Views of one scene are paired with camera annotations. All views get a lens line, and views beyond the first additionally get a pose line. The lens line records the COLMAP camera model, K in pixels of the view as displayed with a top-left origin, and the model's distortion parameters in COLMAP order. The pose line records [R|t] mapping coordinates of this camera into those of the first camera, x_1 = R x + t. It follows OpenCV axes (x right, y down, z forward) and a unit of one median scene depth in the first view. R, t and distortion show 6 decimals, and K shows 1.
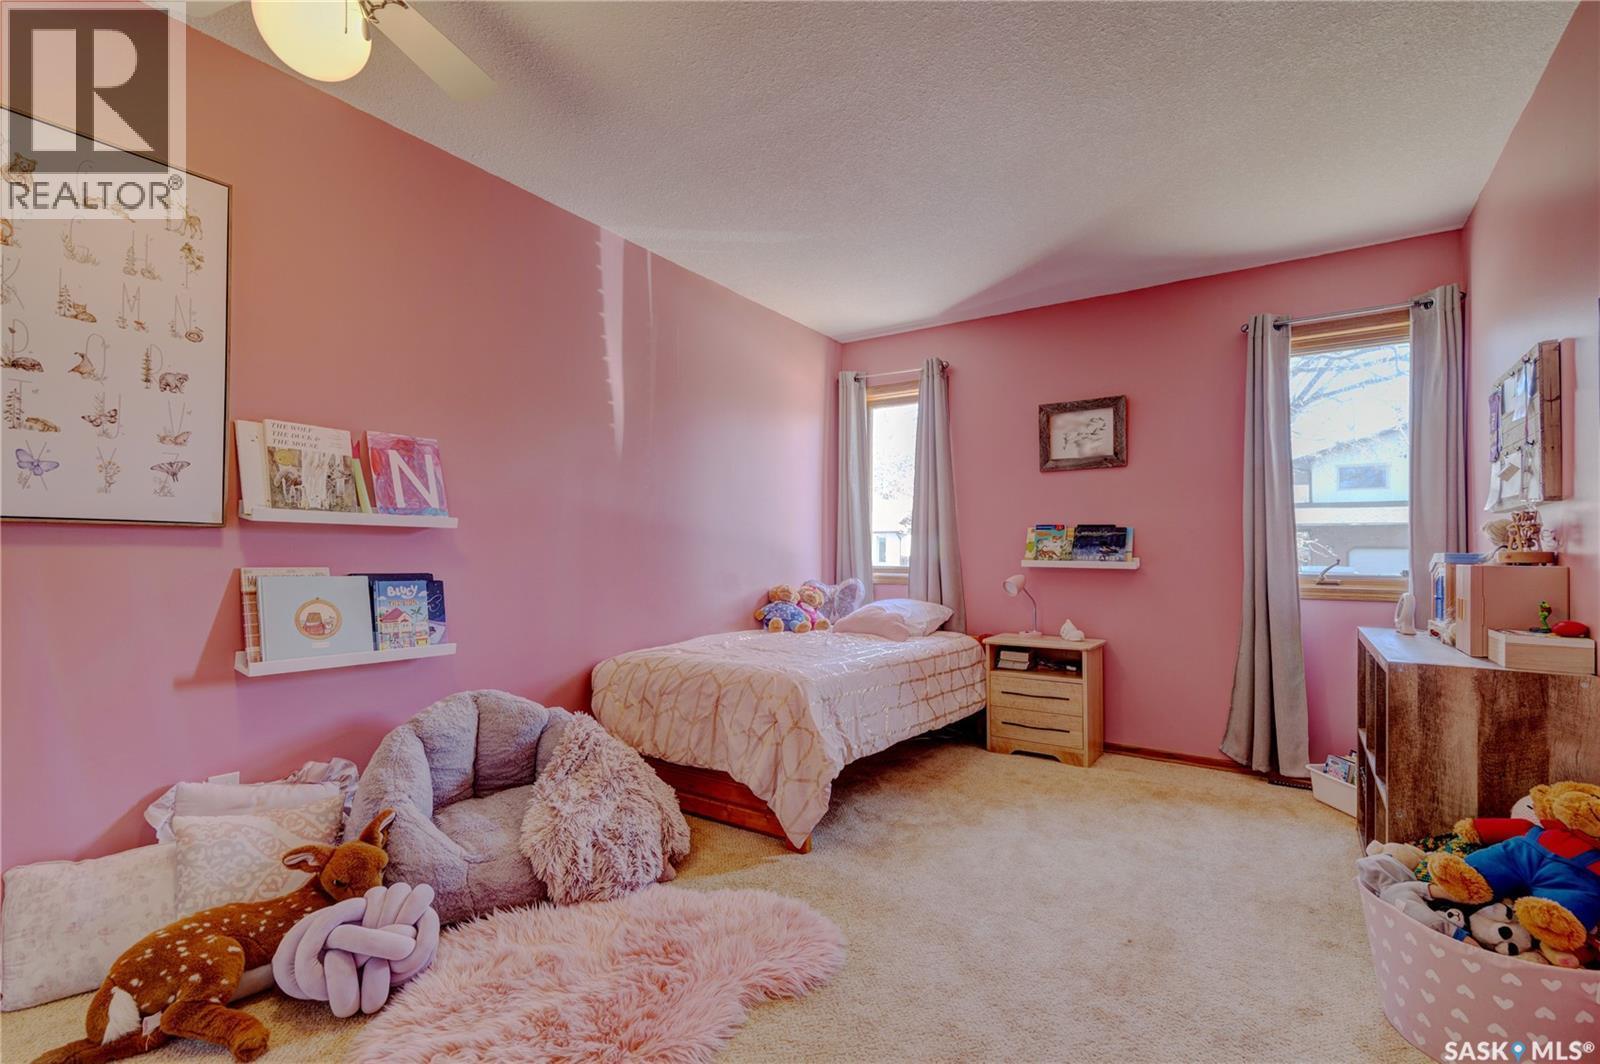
lens RADIAL K [[719.9, 0, 799.9], [0, 719.9, 544.1], [0, 0, 1]] dist [0.013336, -0.000066]
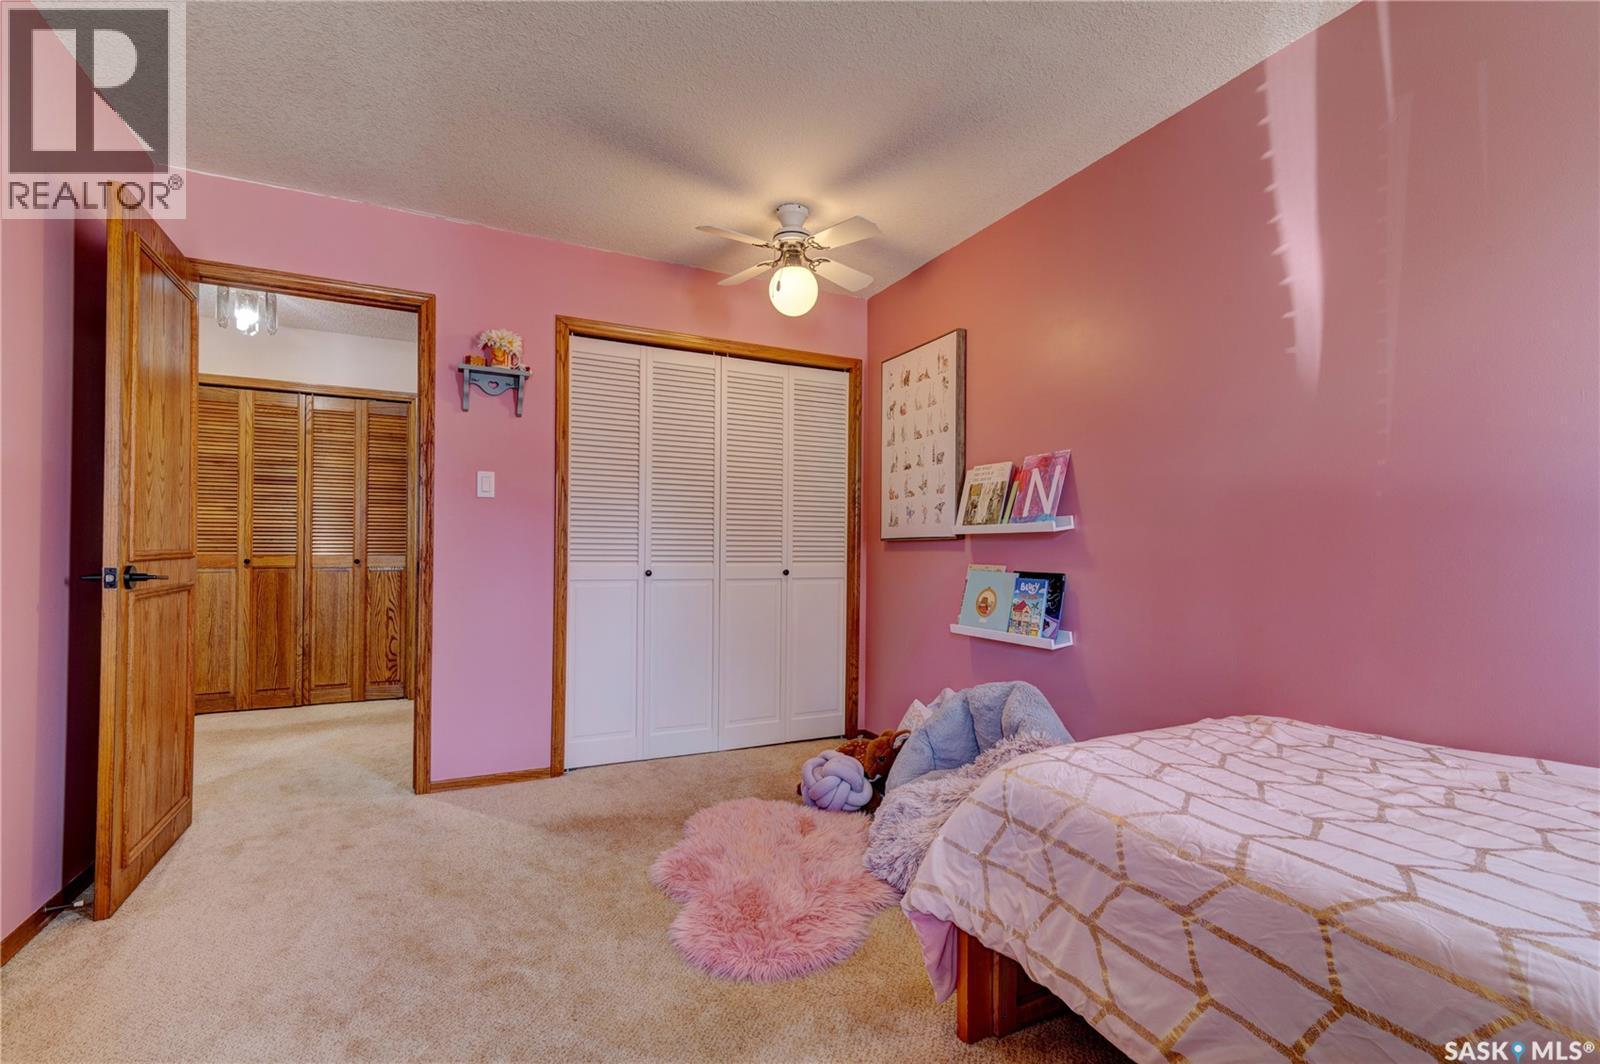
lens RADIAL K [[719.9, 0, 799.9], [0, 719.9, 544.1], [0, 0, 1]] dist [0.013336, -0.000066]
pose [[-0.498321, -0.024295, -0.866652, 0.658141], [-0.000671, 0.999618, -0.027637, 0.027795], [0.866993, -0.013190, -0.498147, 1.263773]]
